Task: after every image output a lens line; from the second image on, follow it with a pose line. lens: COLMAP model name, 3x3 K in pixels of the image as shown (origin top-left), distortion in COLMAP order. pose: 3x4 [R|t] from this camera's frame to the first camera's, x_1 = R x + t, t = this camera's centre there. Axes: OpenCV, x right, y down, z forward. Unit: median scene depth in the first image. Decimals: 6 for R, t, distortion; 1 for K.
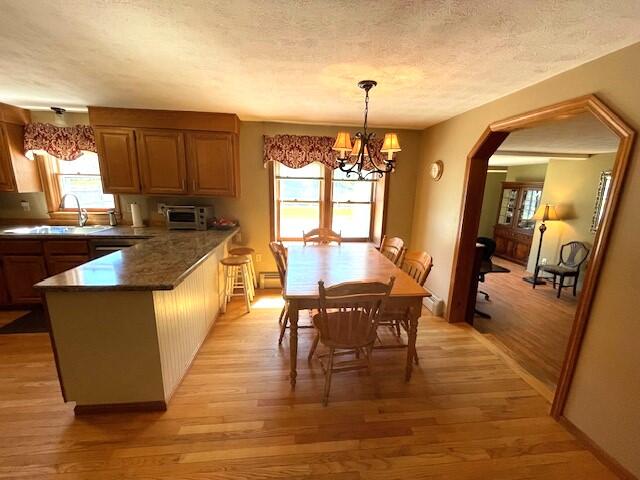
lens RADIAL K [[258.4, 0, 320.9], [0, 258.4, 238.3], [0, 0, 1]] dist [-0.004464, 0.000258]
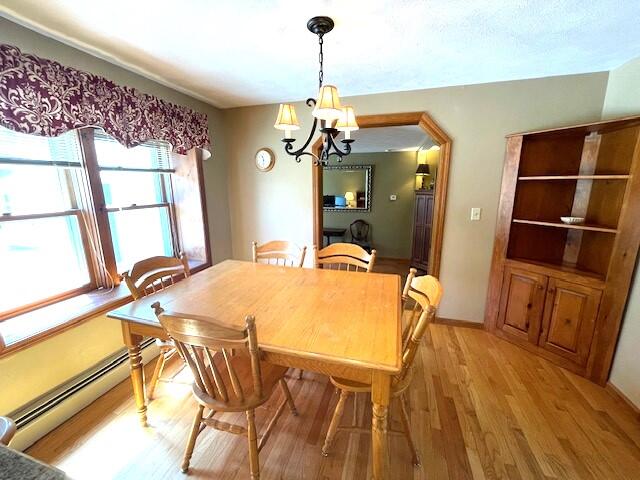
lens RADIAL K [[258.4, 0, 320.7], [0, 258.4, 238.4], [0, 0, 1]] dist [-0.004464, 0.000258]
pose [[0.381669, -0.215356, 0.898861, -0.375174], [0.207970, 0.967551, 0.143506, -0.091644], [-0.900598, 0.132164, 0.414071, 0.518122]]
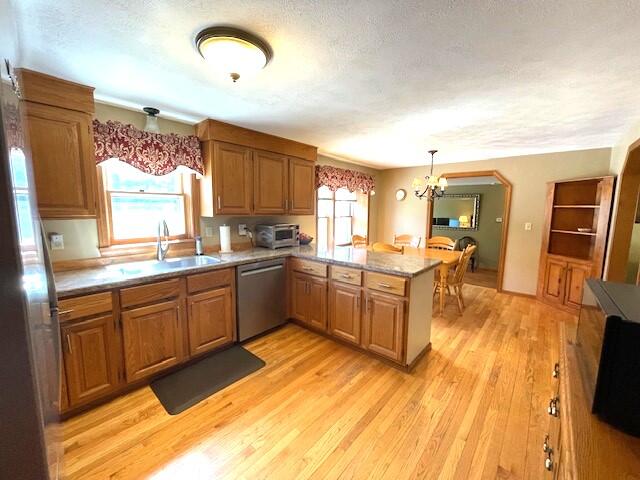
lens RADIAL K [[258.4, 0, 321.8], [0, 258.4, 237.5], [0, 0, 1]] dist [-0.004464, 0.000258]
pose [[0.733158, -0.096532, 0.673172, -1.190035], [0.151850, 0.988120, -0.023686, -0.025902], [-0.662888, 0.119587, 0.739106, 0.125912]]
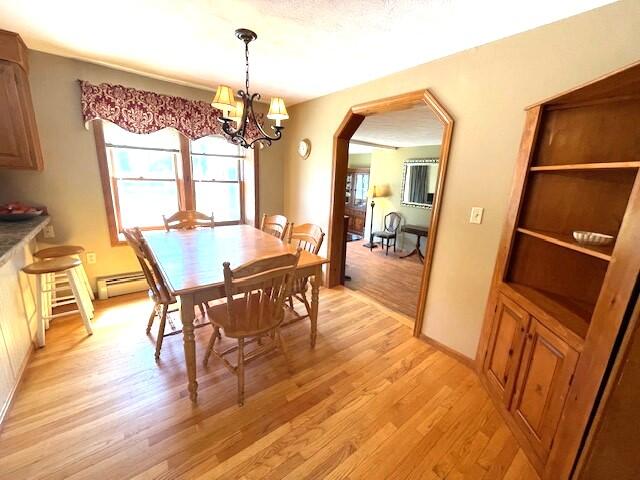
lens RADIAL K [[258.4, 0, 320.8], [0, 258.4, 238.0], [0, 0, 1]] dist [-0.004464, 0.000258]
pose [[0.844014, -0.109432, 0.525037, -0.091597], [0.085462, 0.993895, 0.069772, 0.030400], [-0.529468, -0.014017, 0.848214, 0.077086]]
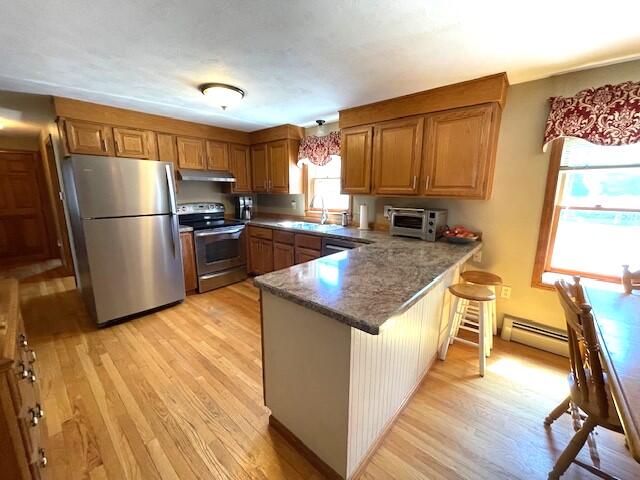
lens RADIAL K [[258.4, 0, 320.4], [0, 258.4, 238.3], [0, 0, 1]] dist [-0.004464, 0.000258]
pose [[0.683893, 0.111915, -0.720948, -0.132413], [-0.137835, 0.990189, 0.022960, -0.012225], [0.716444, 0.083670, 0.692609, 0.242641]]
